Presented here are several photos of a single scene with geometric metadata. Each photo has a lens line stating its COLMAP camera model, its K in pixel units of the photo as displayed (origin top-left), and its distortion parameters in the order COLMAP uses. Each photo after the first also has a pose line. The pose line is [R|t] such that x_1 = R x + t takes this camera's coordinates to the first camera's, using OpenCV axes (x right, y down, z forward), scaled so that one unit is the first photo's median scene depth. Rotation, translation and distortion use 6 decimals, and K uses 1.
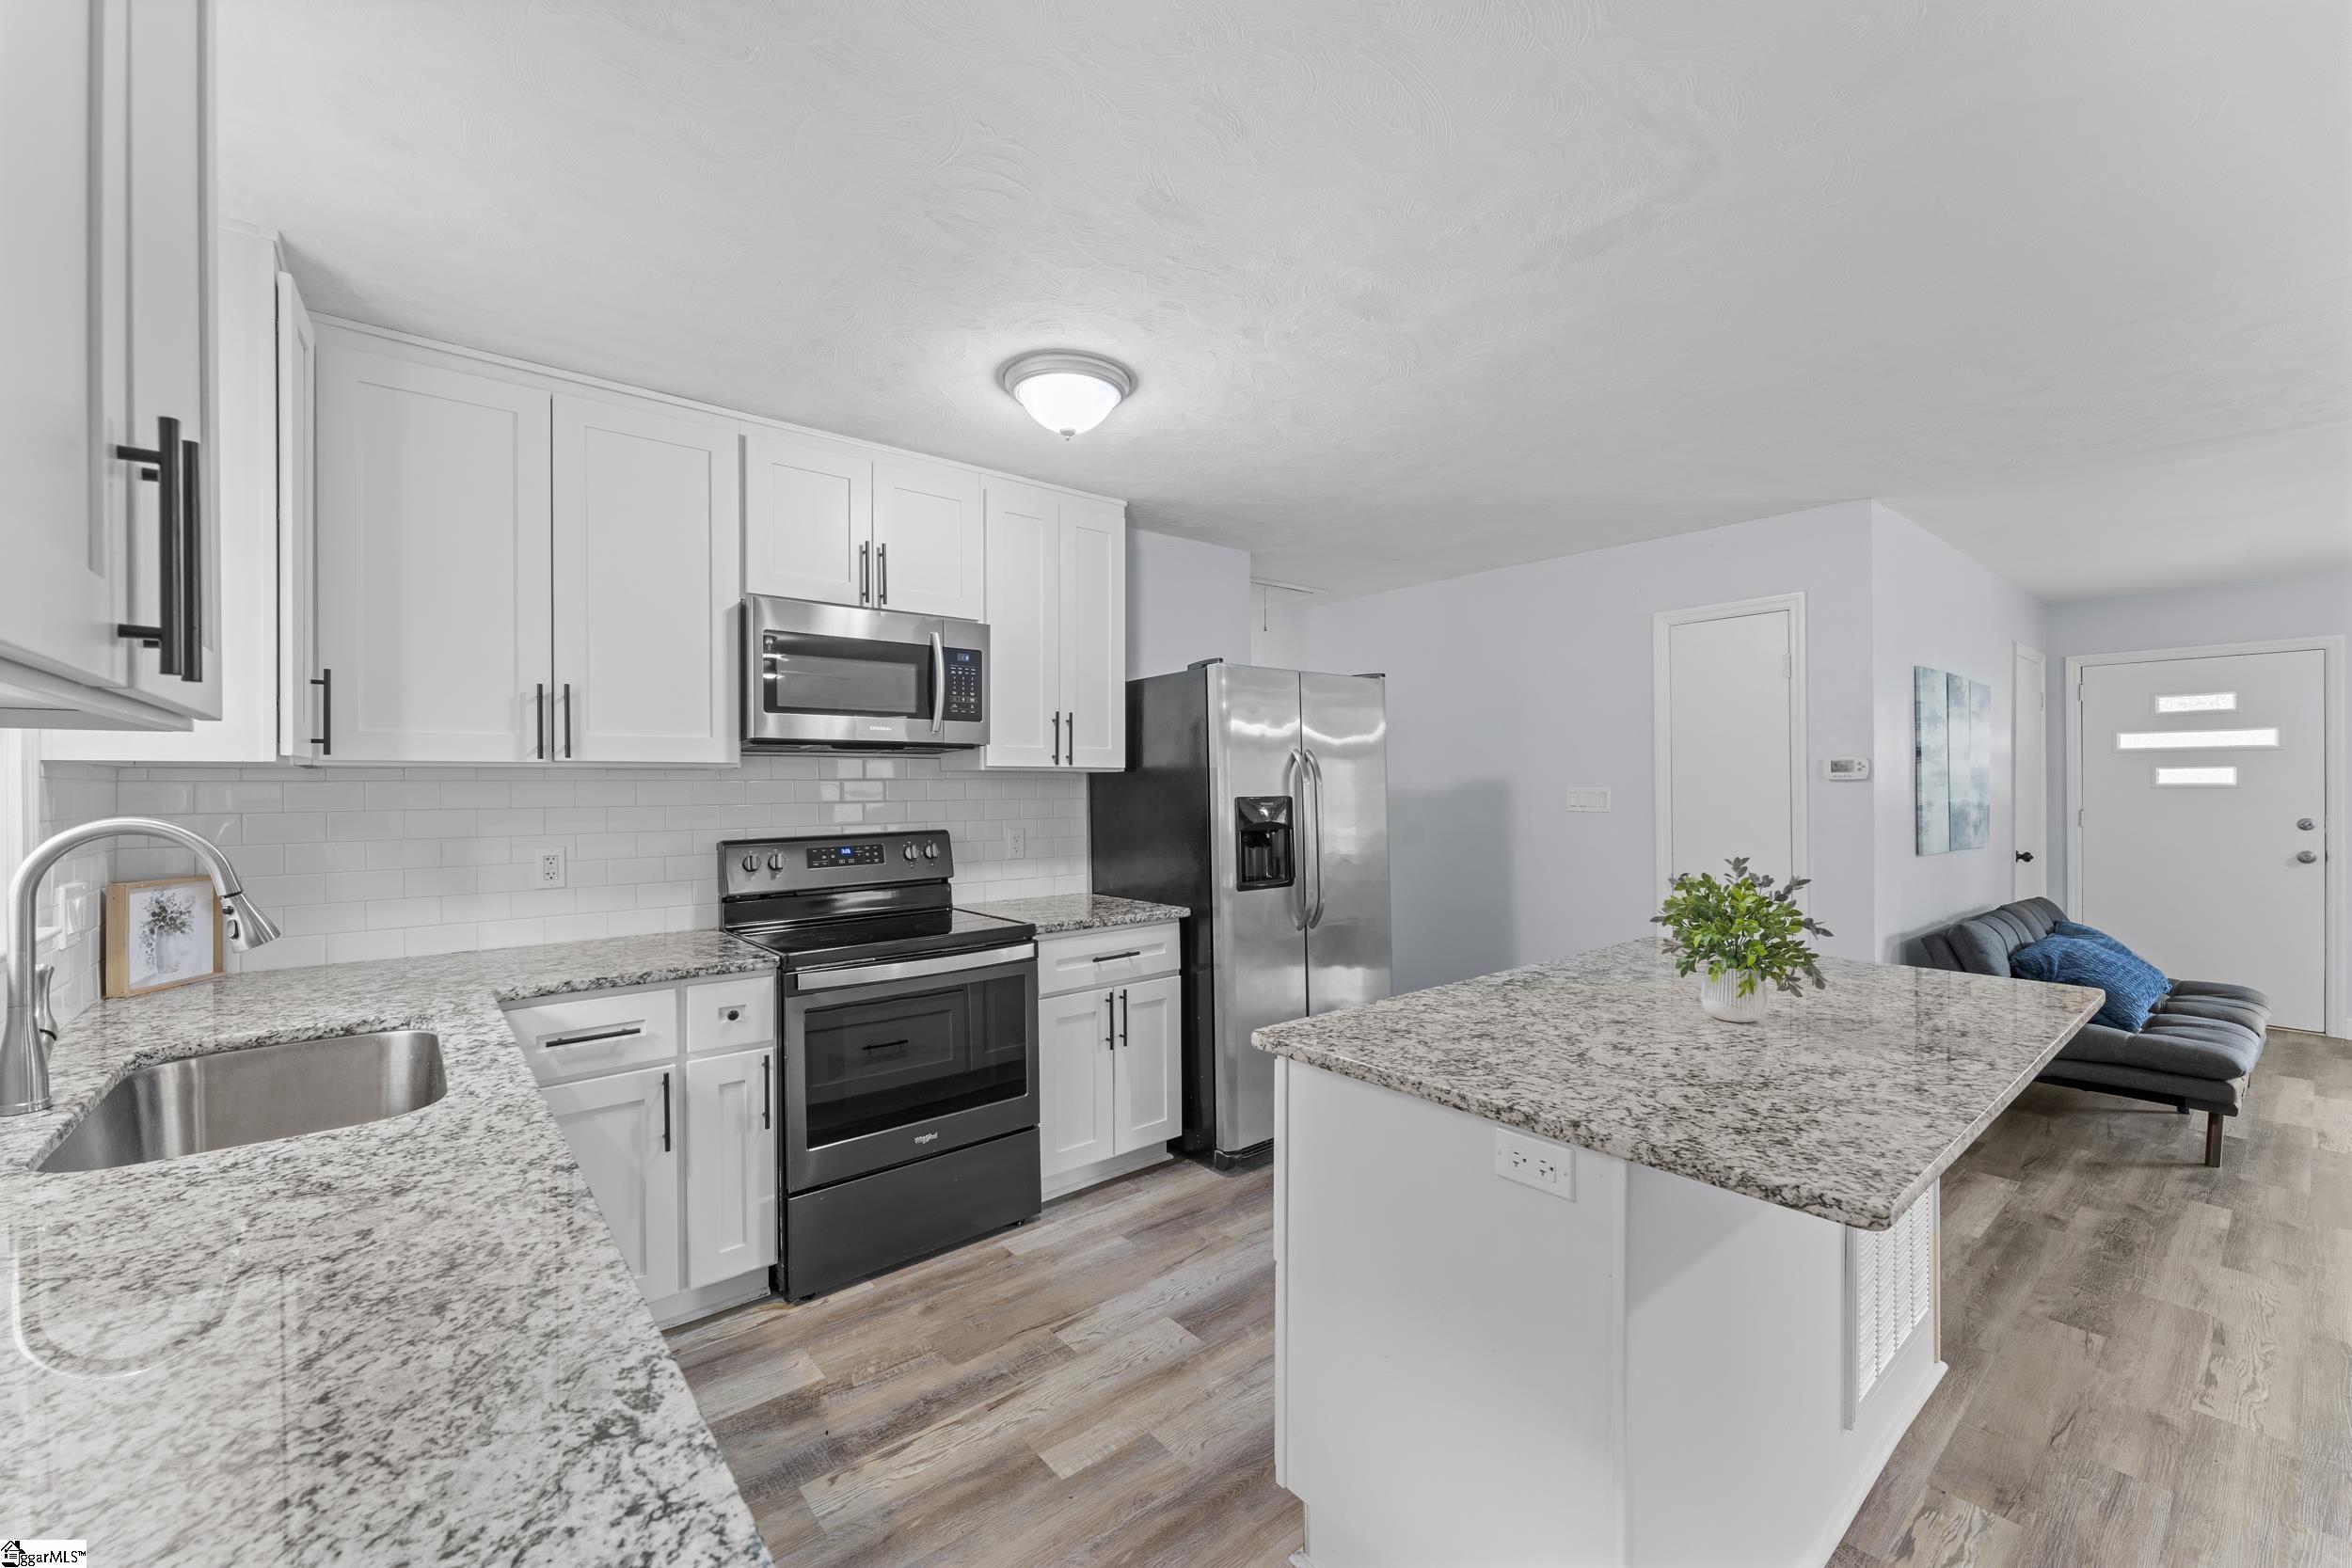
lens RADIAL K [[955.3, 0, 1160.2], [0, 955.3, 785.1], [0, 0, 1]] dist [0.000525, 0.000119]
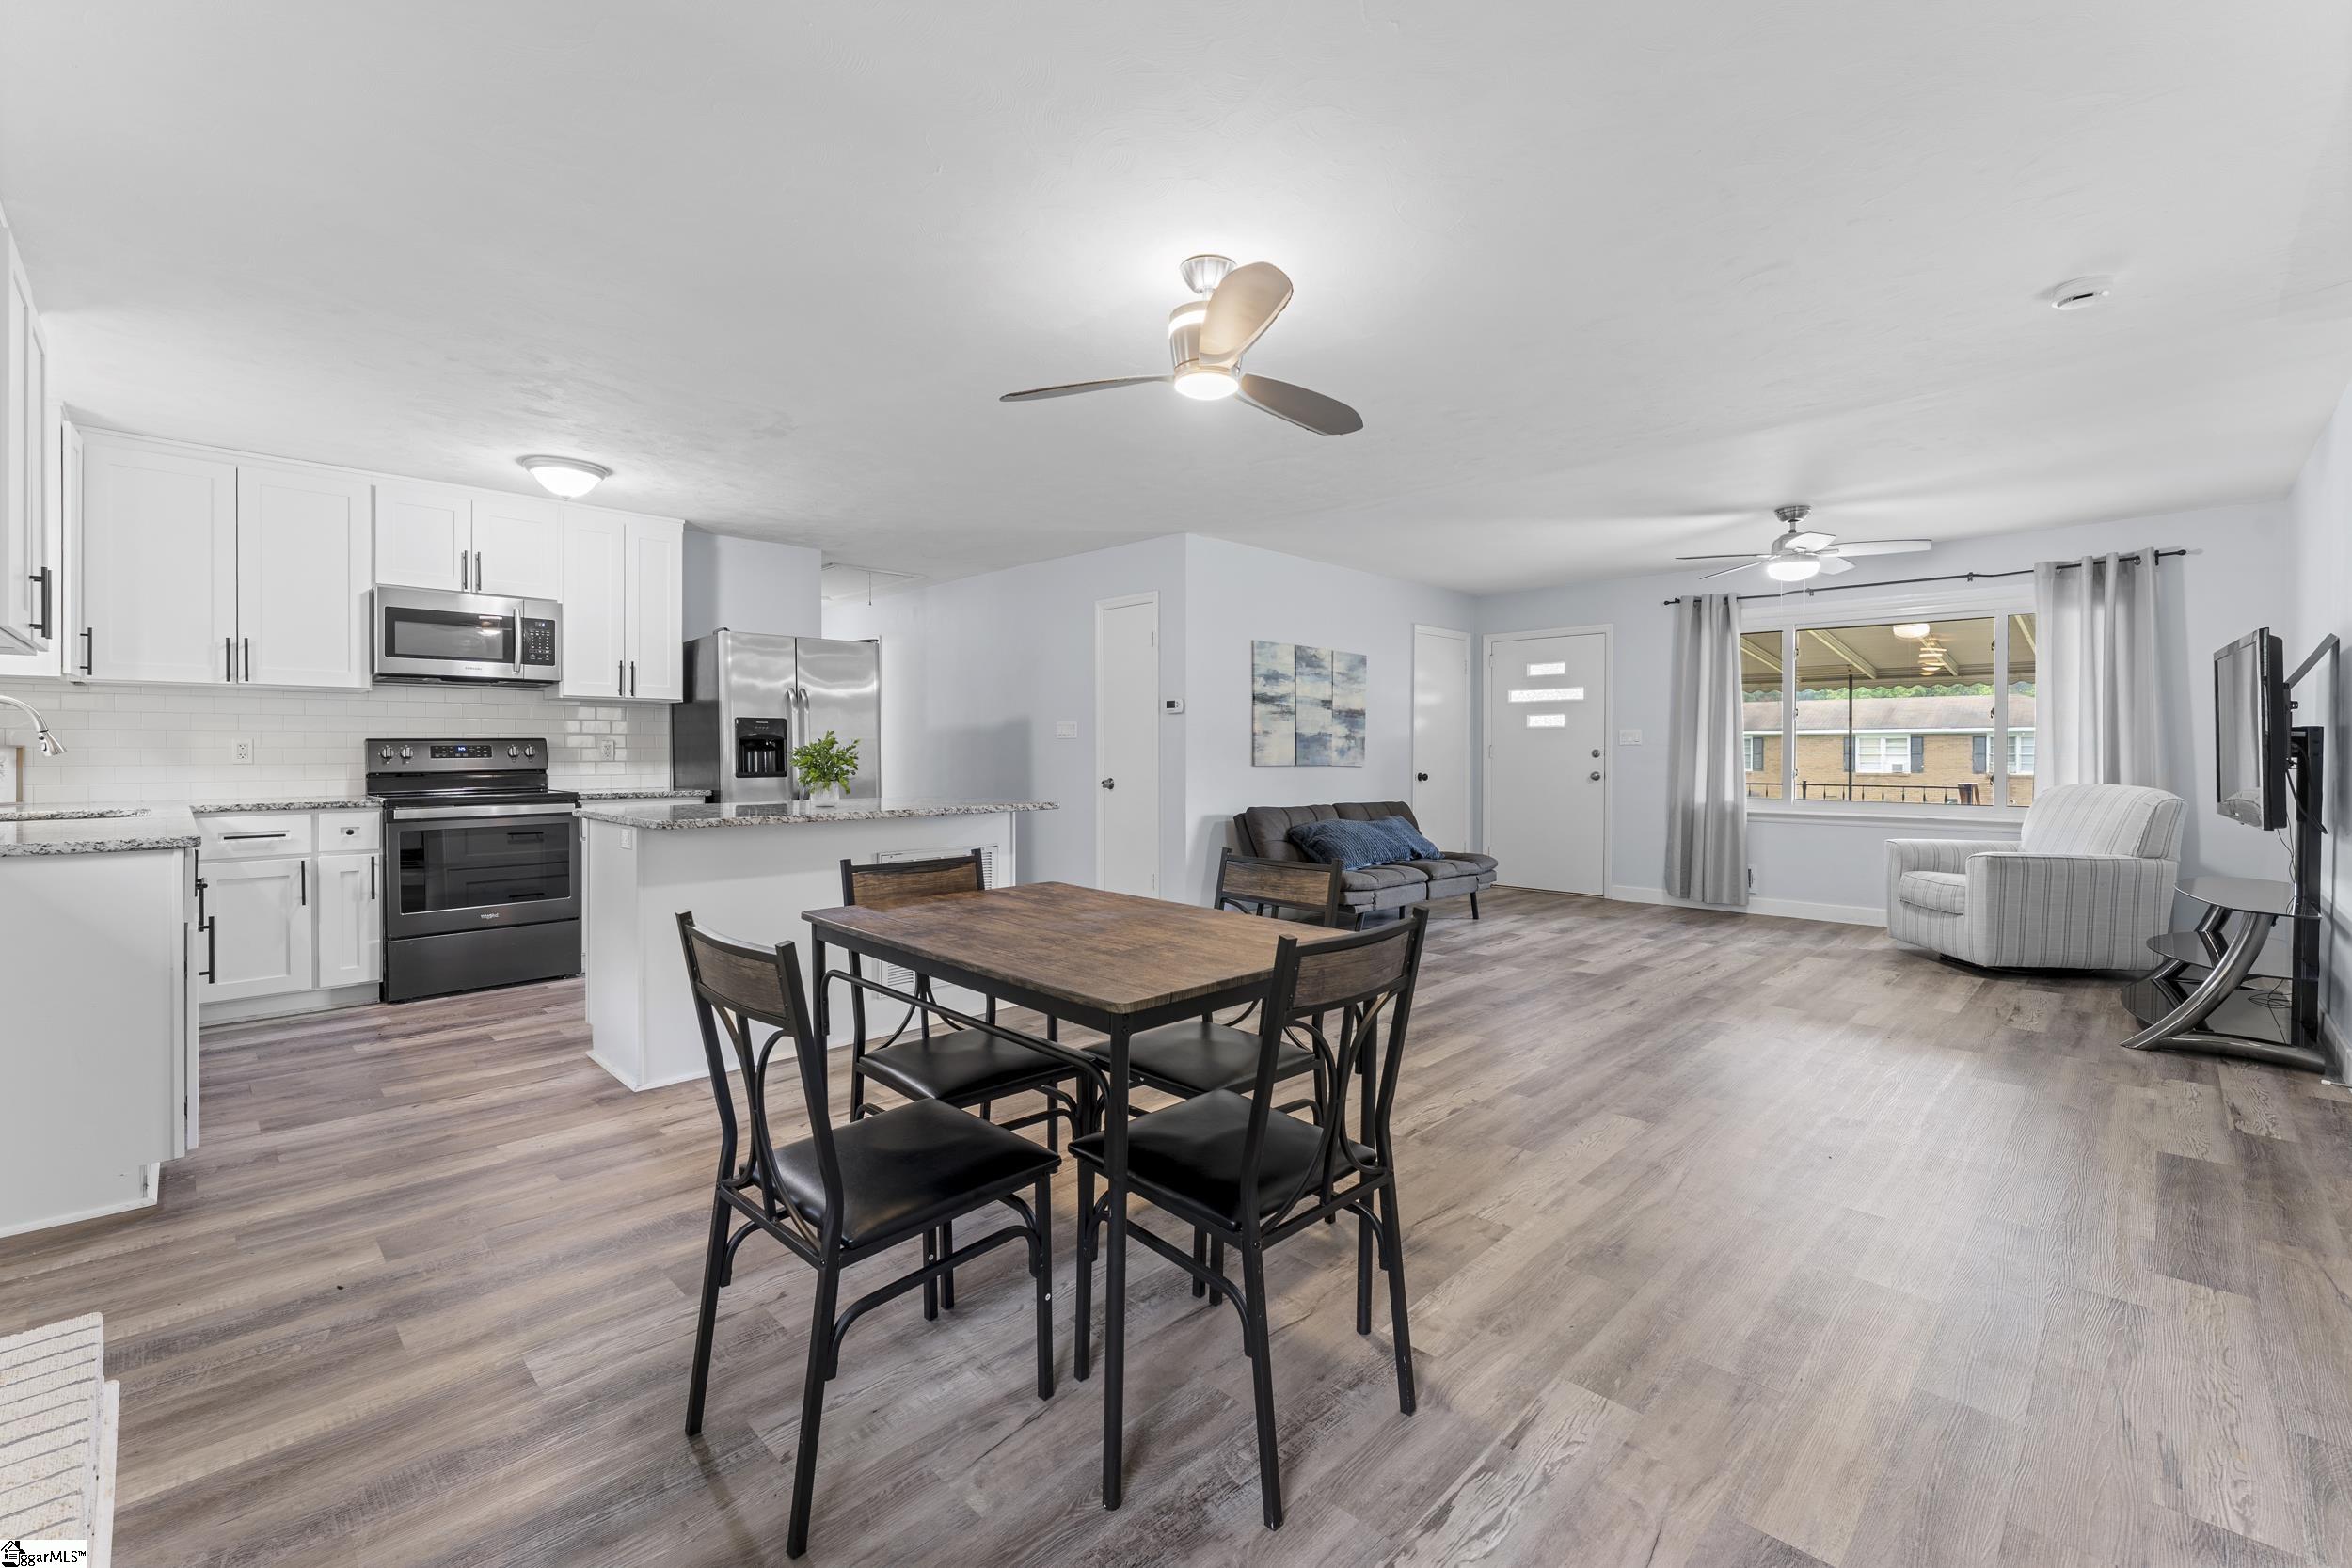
lens RADIAL K [[1013.8, 0, 1178.3], [0, 1013.8, 755.0], [0, 0, 1]] dist [-0.000813, -0.000092]
pose [[0.994163, 0.005648, 0.107743, 0.786061], [-0.006148, 0.999972, 0.004307, 0.079794], [-0.107715, -0.004945, 0.994169, -0.913566]]
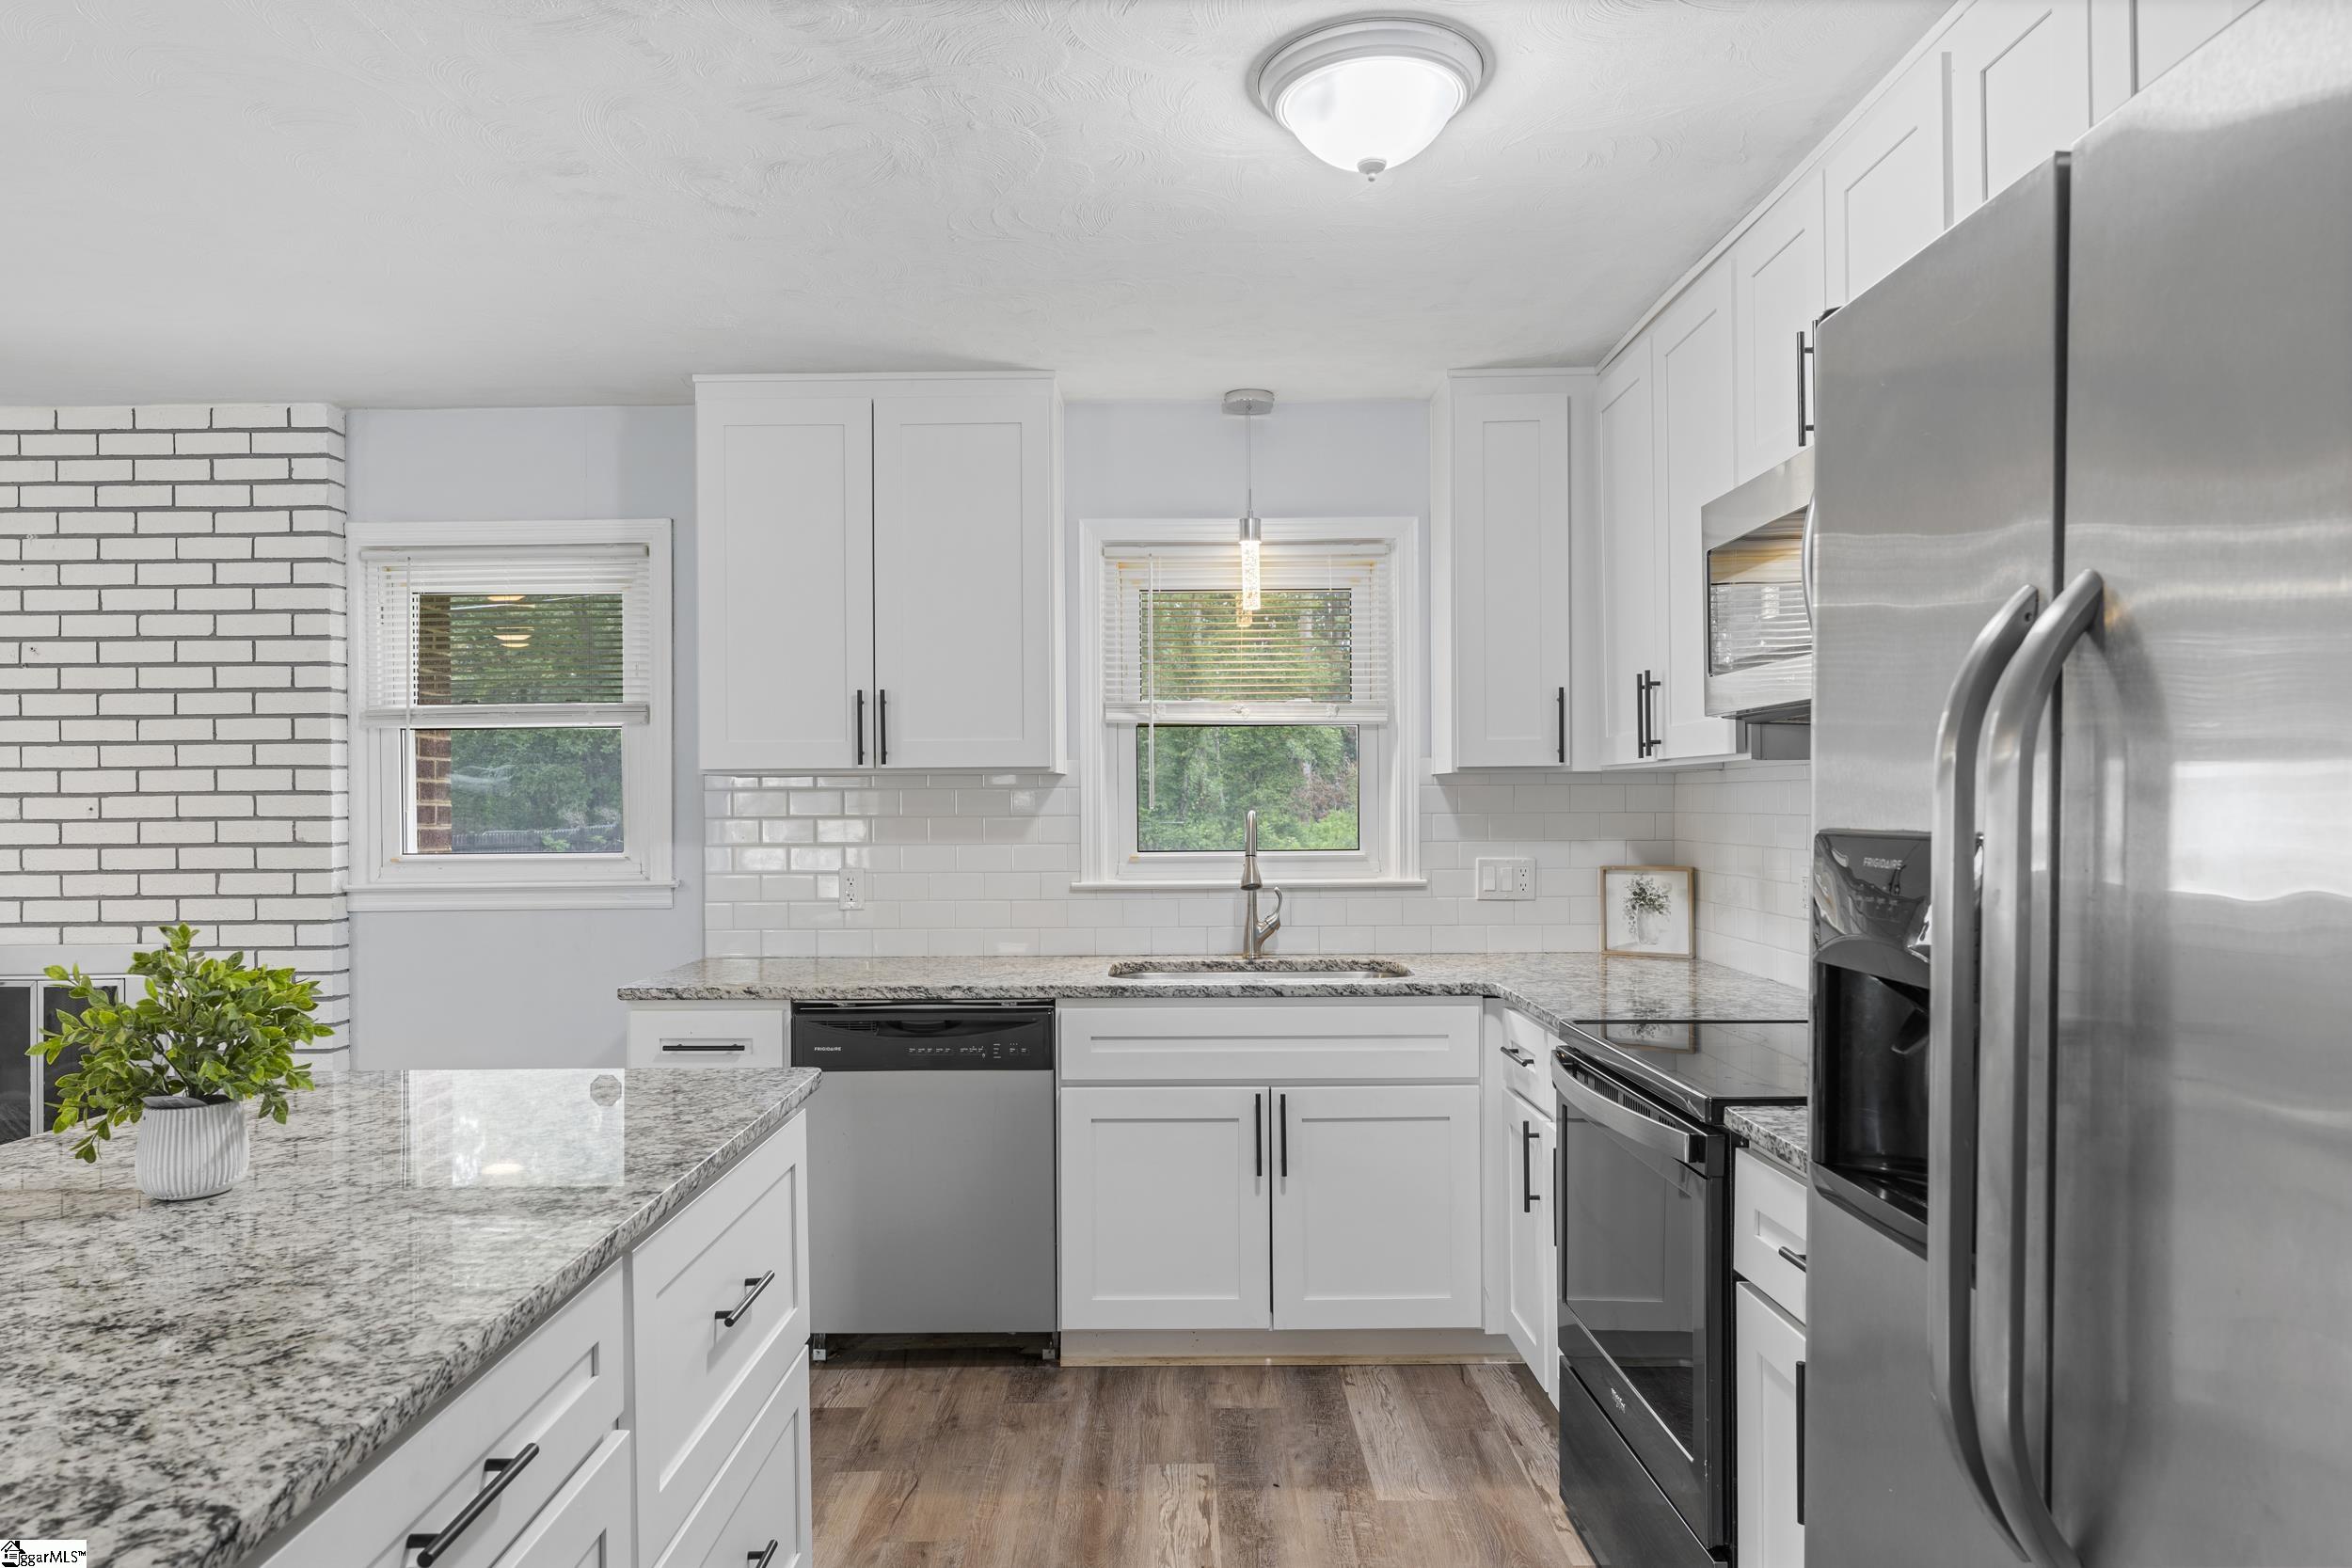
lens RADIAL K [[1456.6, 0, 1166.0], [0, 1456.6, 793.1], [0, 0, 1]] dist [0.000355, -0.002729]
pose [[-0.635107, 0.004891, -0.772408, 0.632431], [0.007427, 0.999972, 0.000224, 0.001211], [0.772388, -0.005594, -0.635126, 1.414807]]
